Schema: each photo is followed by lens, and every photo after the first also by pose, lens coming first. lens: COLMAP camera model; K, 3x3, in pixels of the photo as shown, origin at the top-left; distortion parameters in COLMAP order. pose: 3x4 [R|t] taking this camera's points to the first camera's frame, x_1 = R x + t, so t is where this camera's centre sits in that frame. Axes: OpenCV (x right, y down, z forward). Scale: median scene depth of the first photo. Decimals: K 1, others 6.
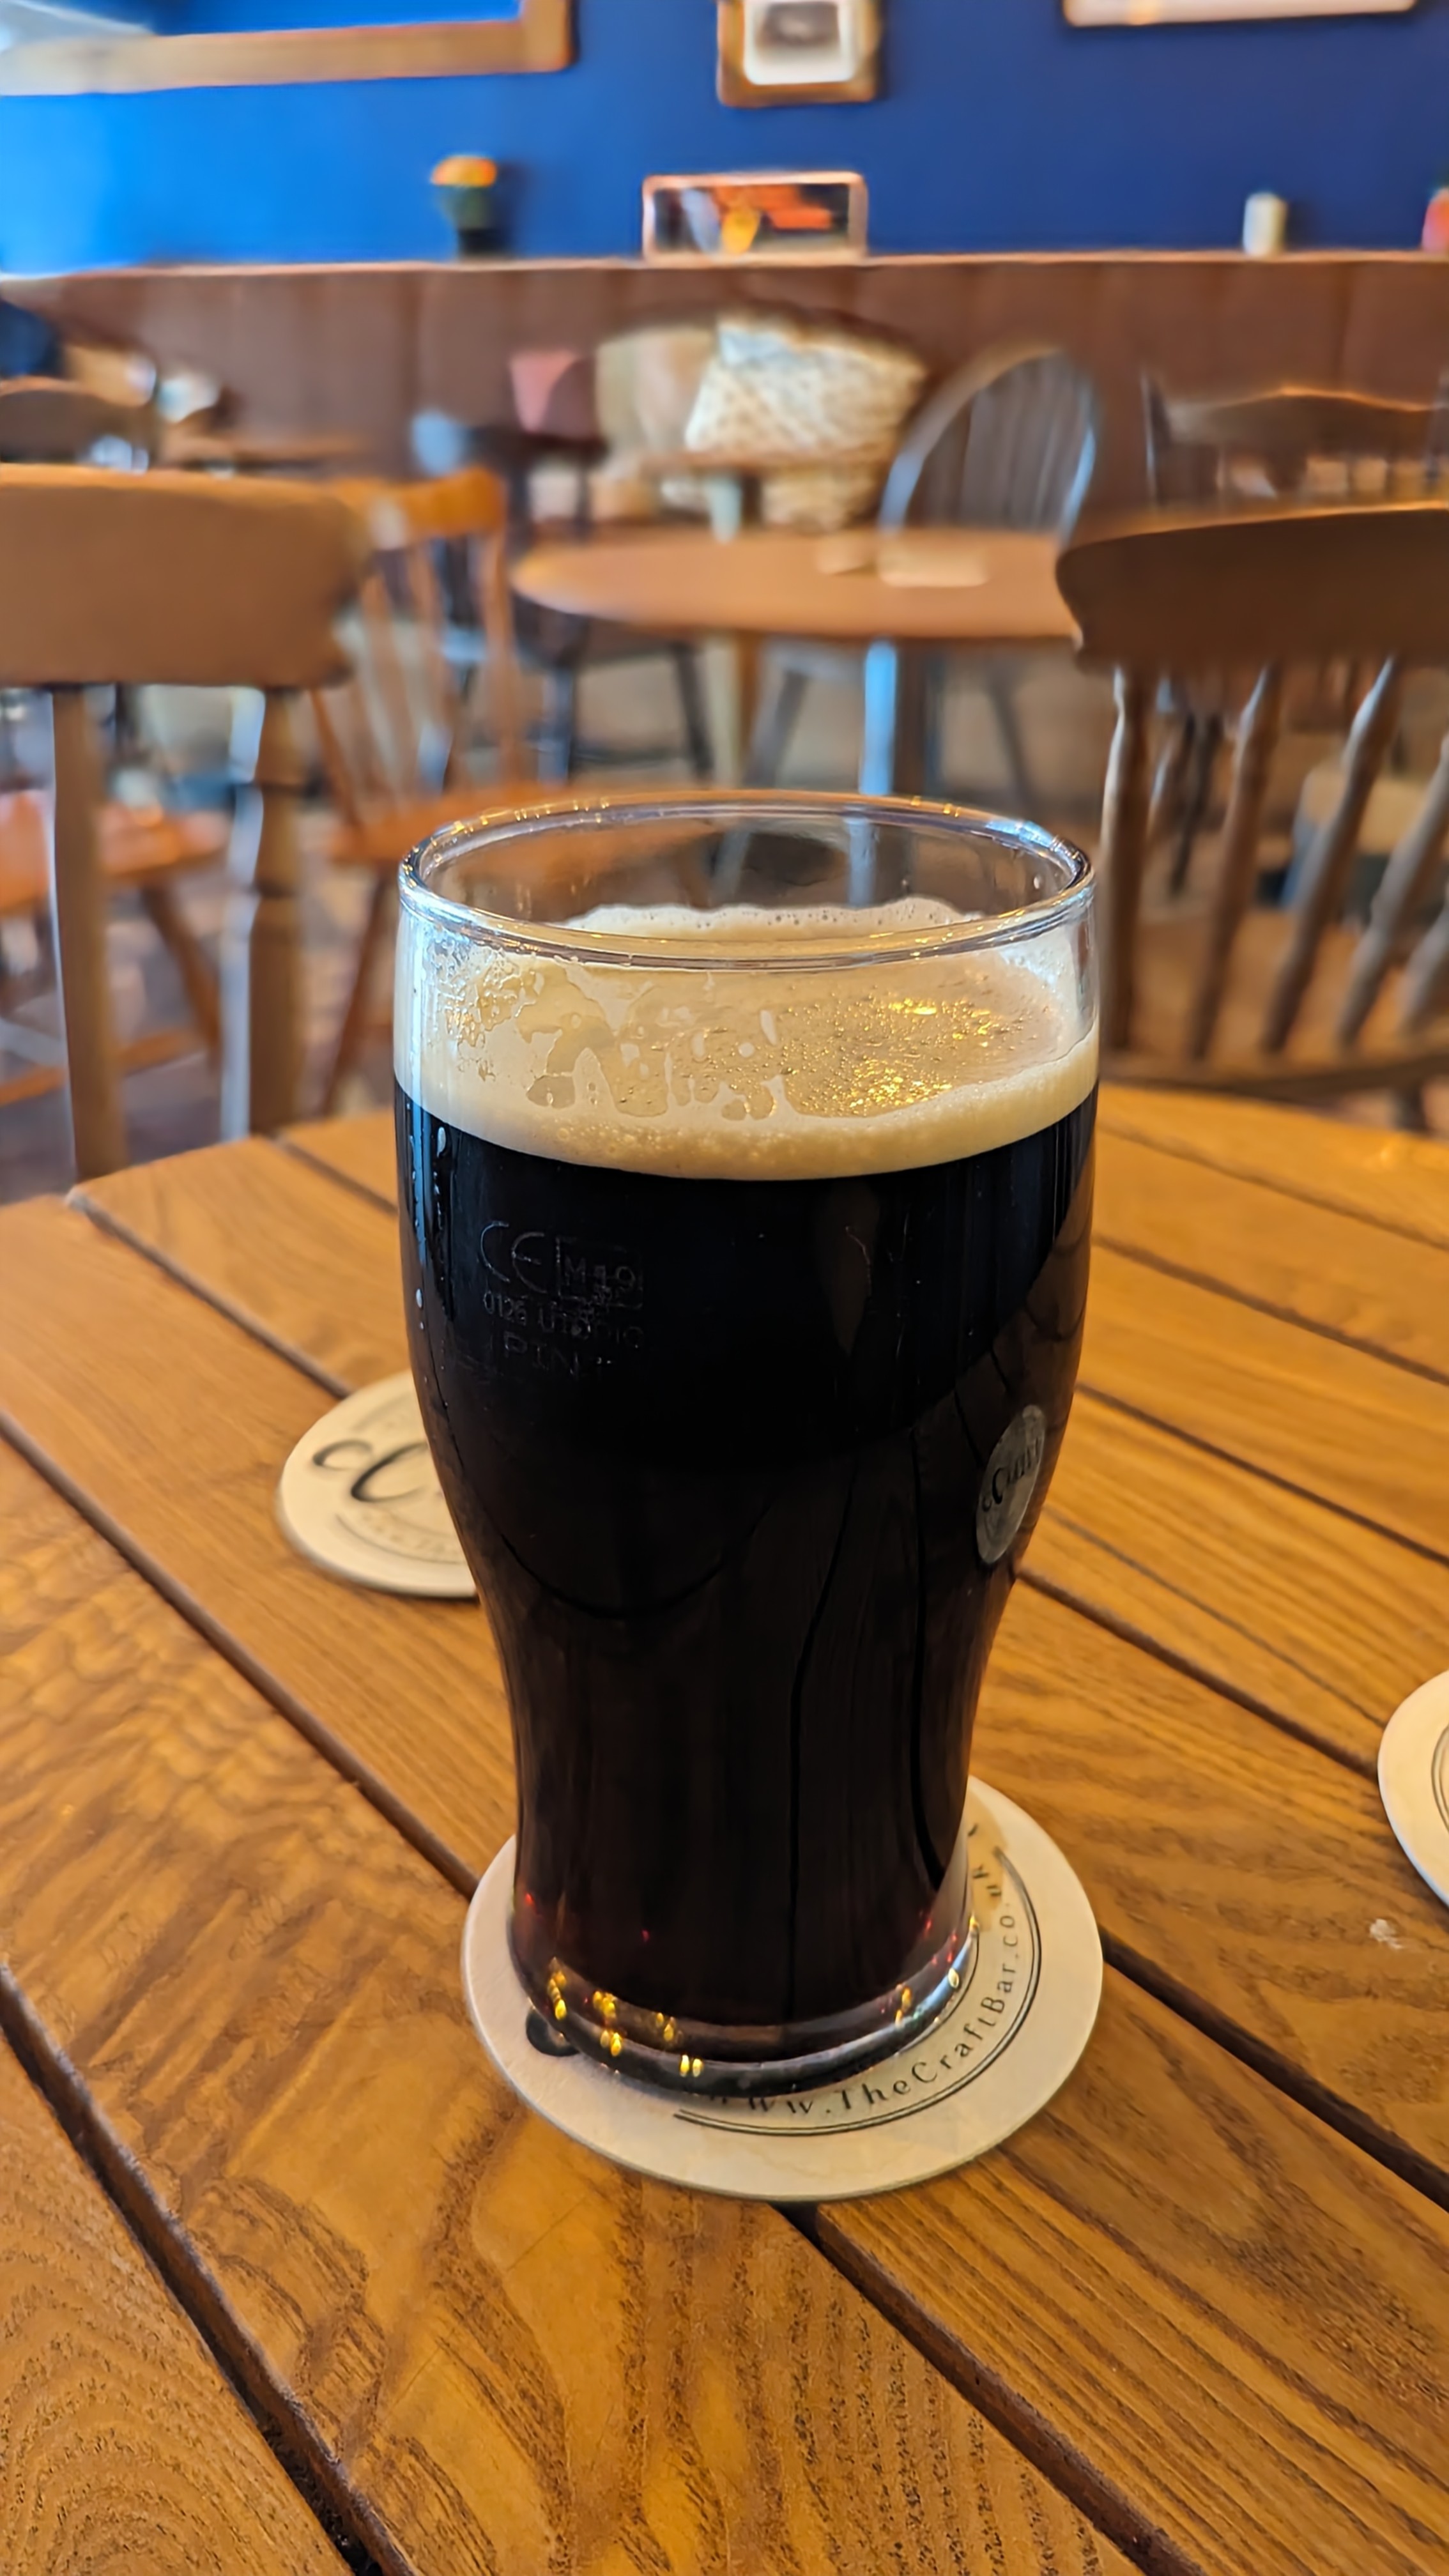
lens RADIAL K [[1804.2, 0, 717.3], [0, 1804.2, 1233.9], [0, 0, 1]] dist [0.006840, 0.004233]
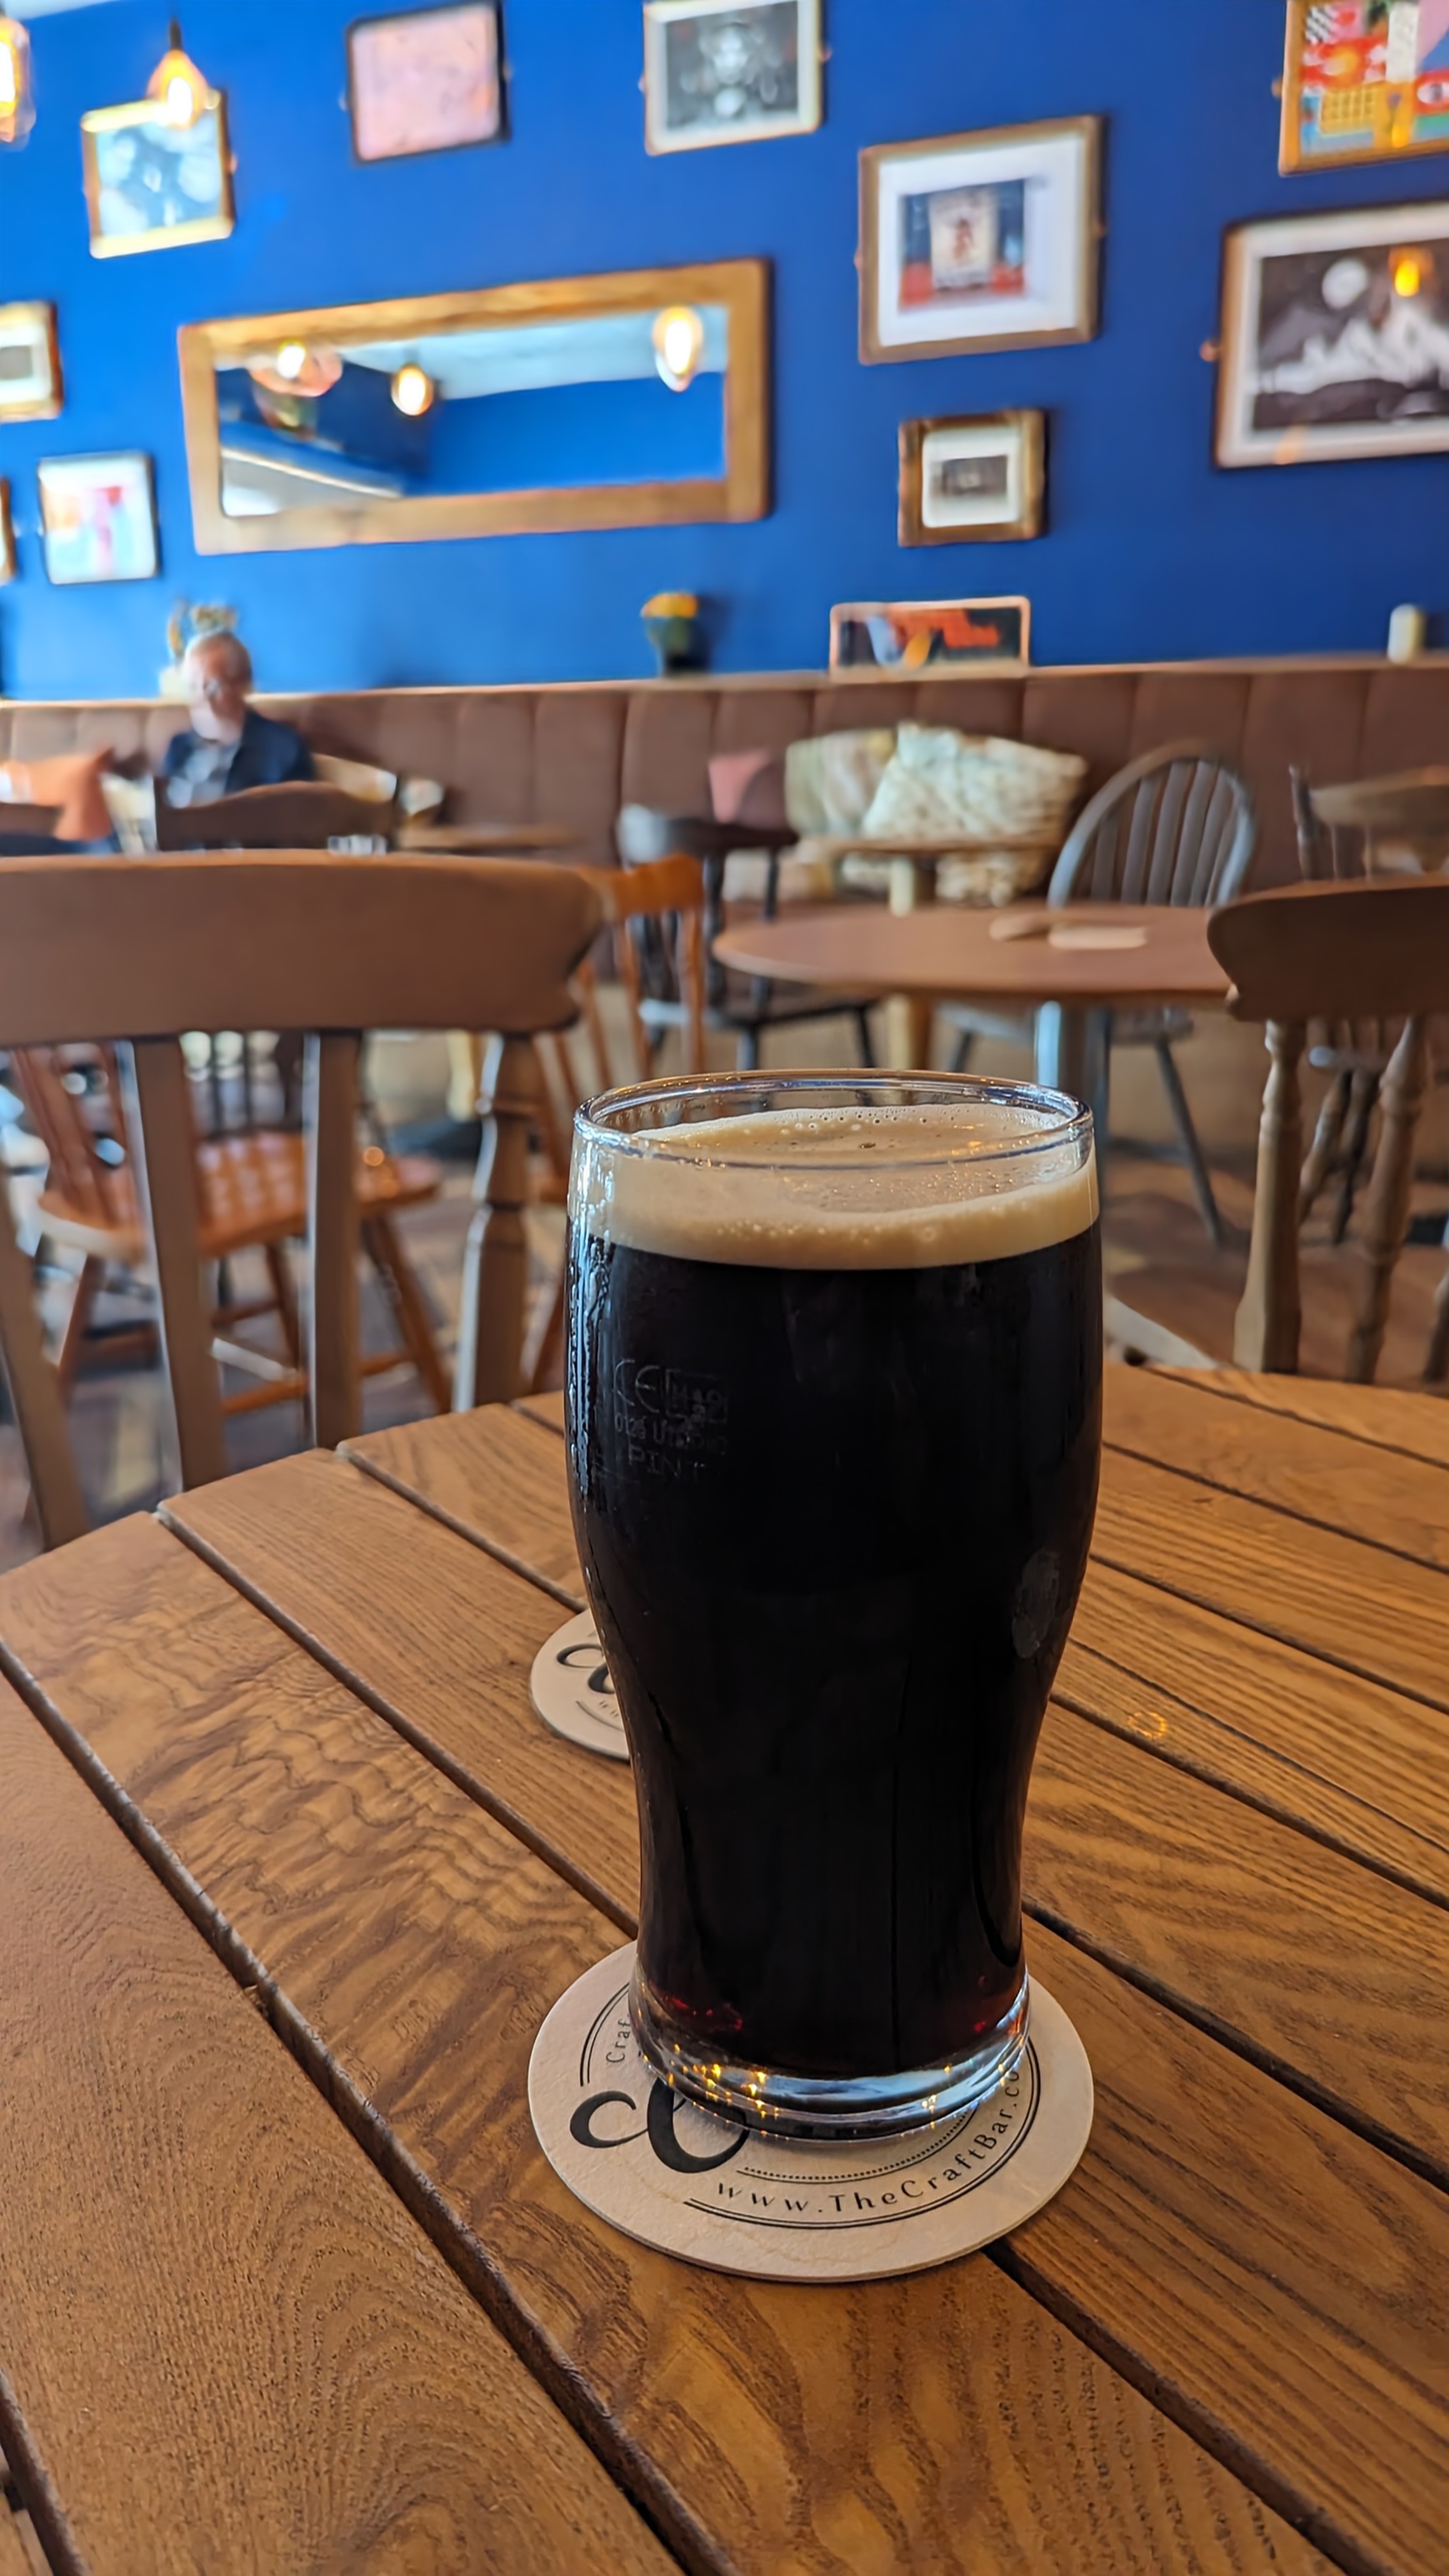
lens RADIAL K [[1806.3, 0, 724.5], [0, 1806.3, 1288.0], [0, 0, 1]] dist [0.048317, -0.004053]
pose [[0.996433, 0.018009, -0.082449, -0.035471], [-0.031499, 0.985727, -0.165378, 0.104489], [0.078294, 0.167385, 0.982778, -0.219524]]
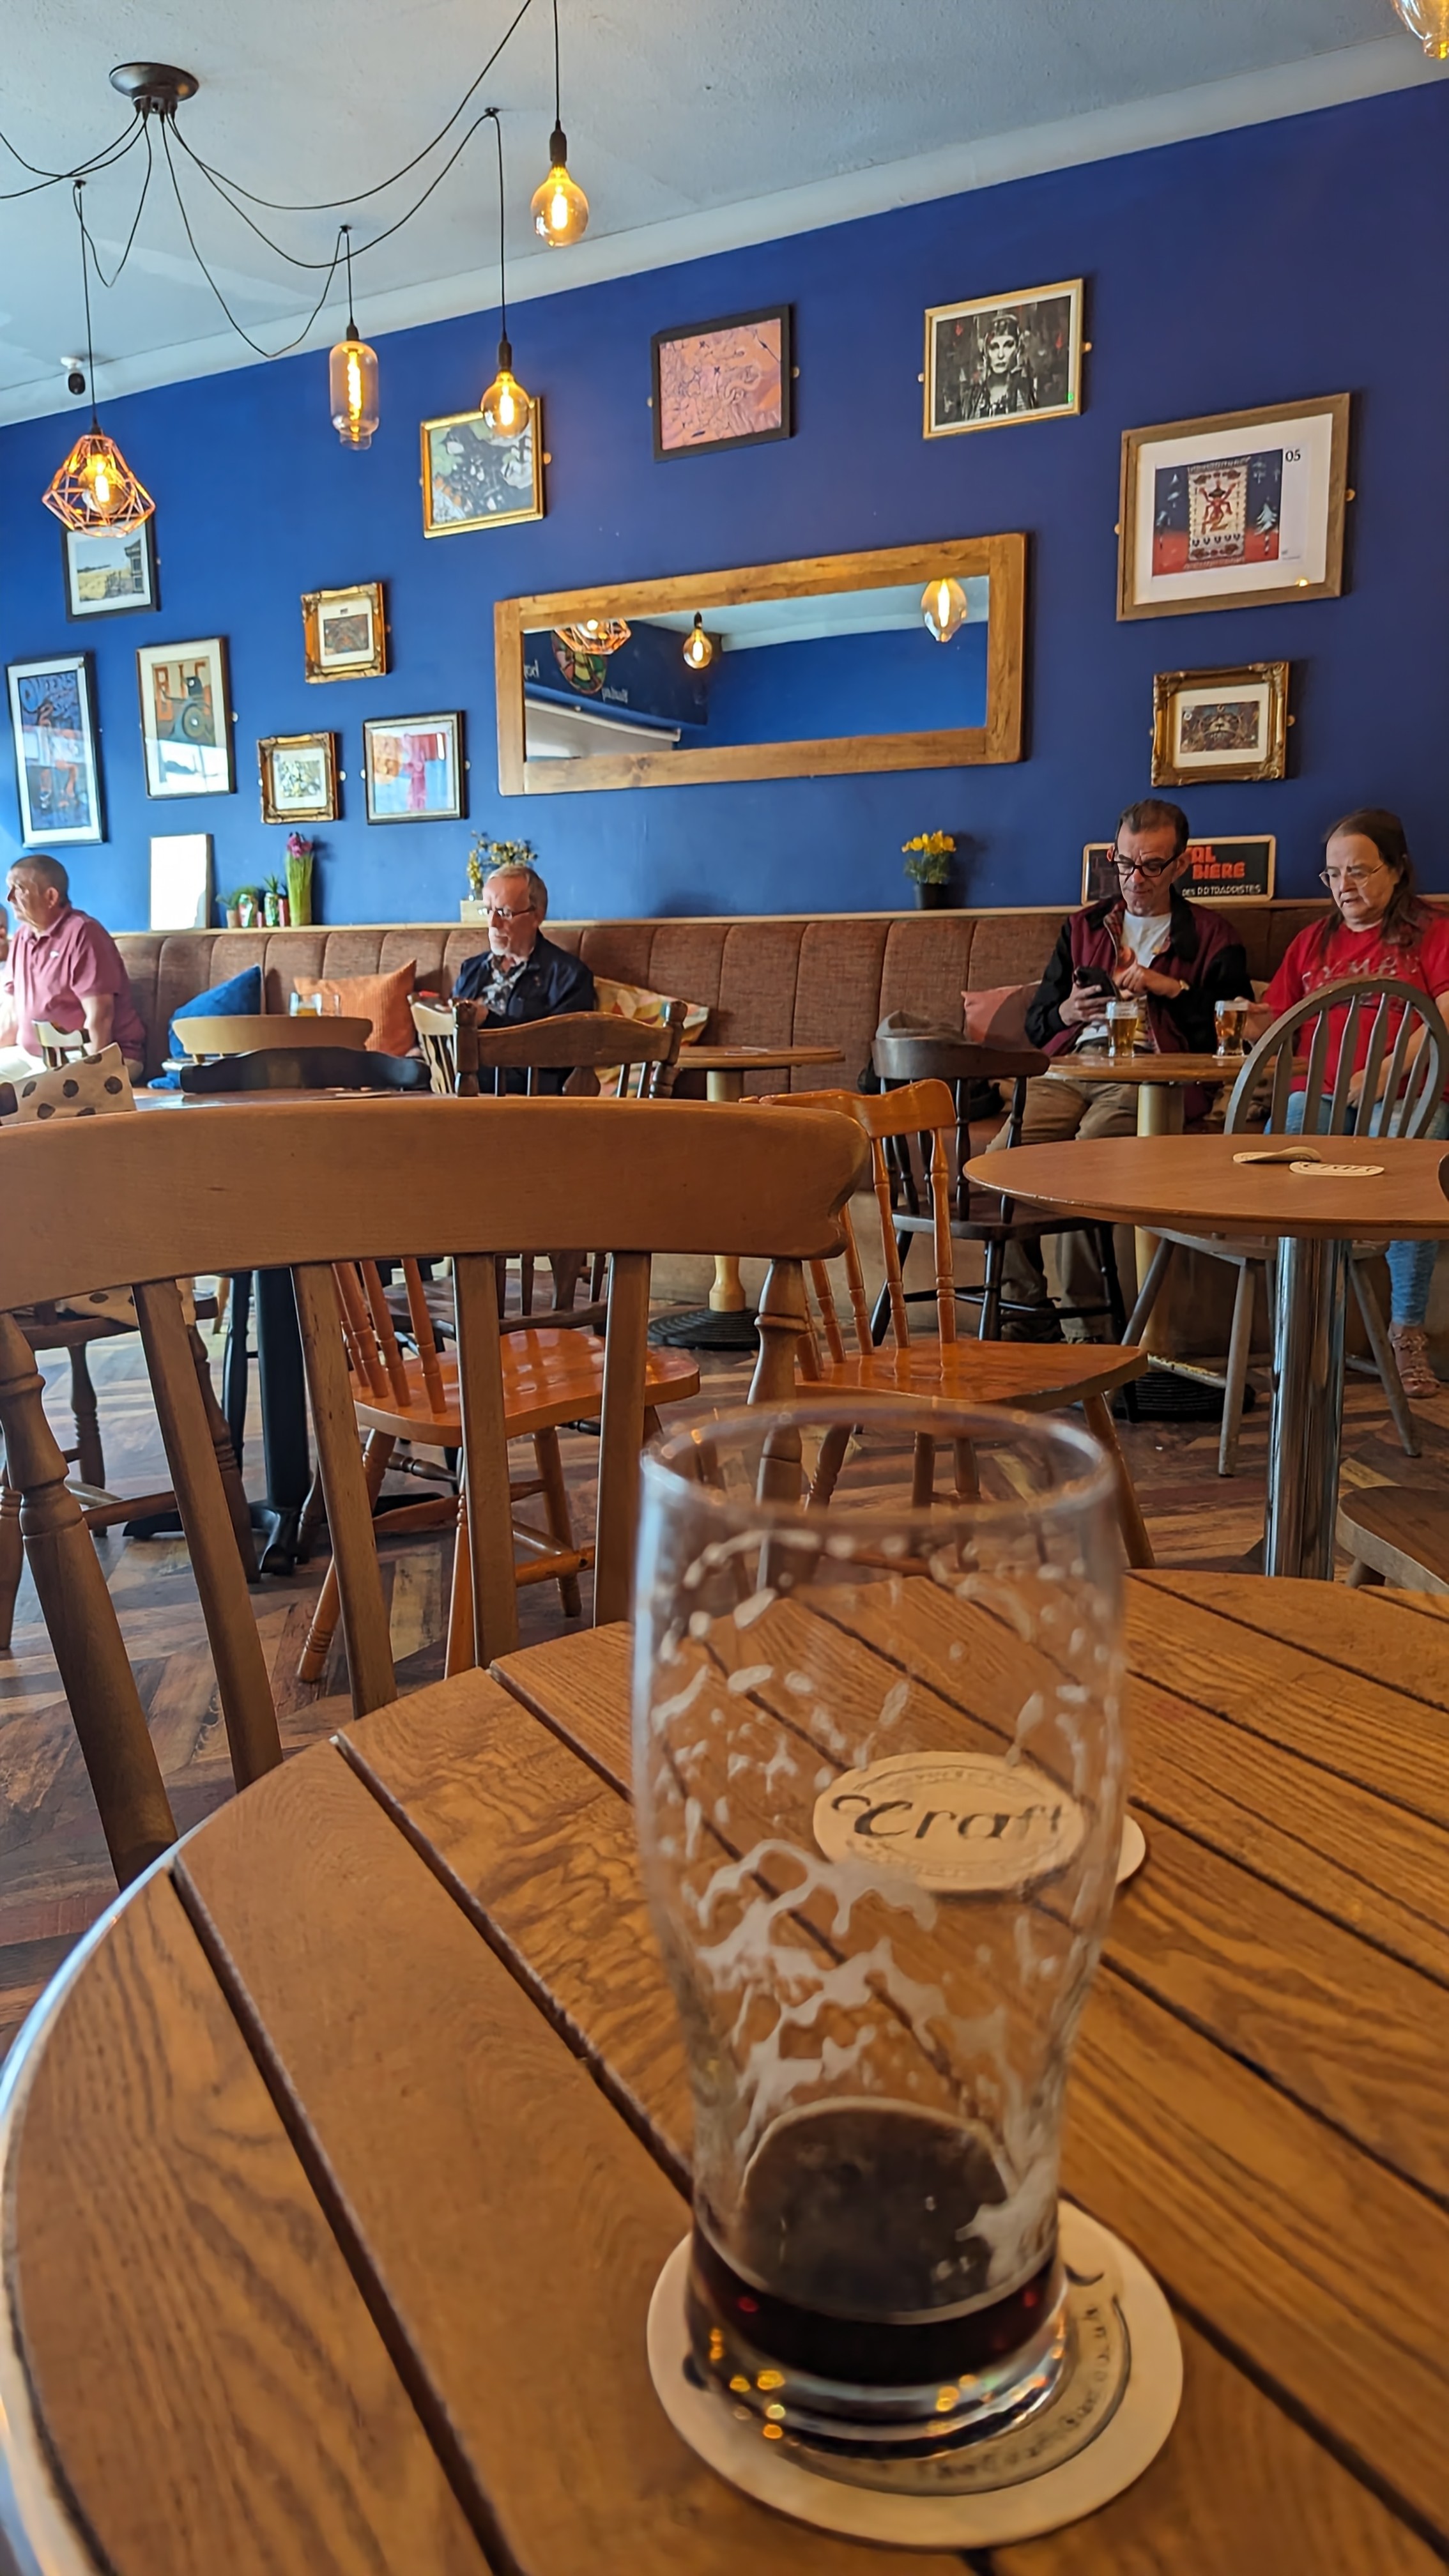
lens RADIAL K [[1806.3, 0, 724.5], [0, 1806.3, 1288.0], [0, 0, 1]] dist [0.048317, -0.004053]
pose [[0.976106, 0.035697, -0.214342, -0.027067], [-0.091757, 0.961867, -0.257667, 0.136004], [0.196971, 0.271177, 0.942160, -0.536207]]
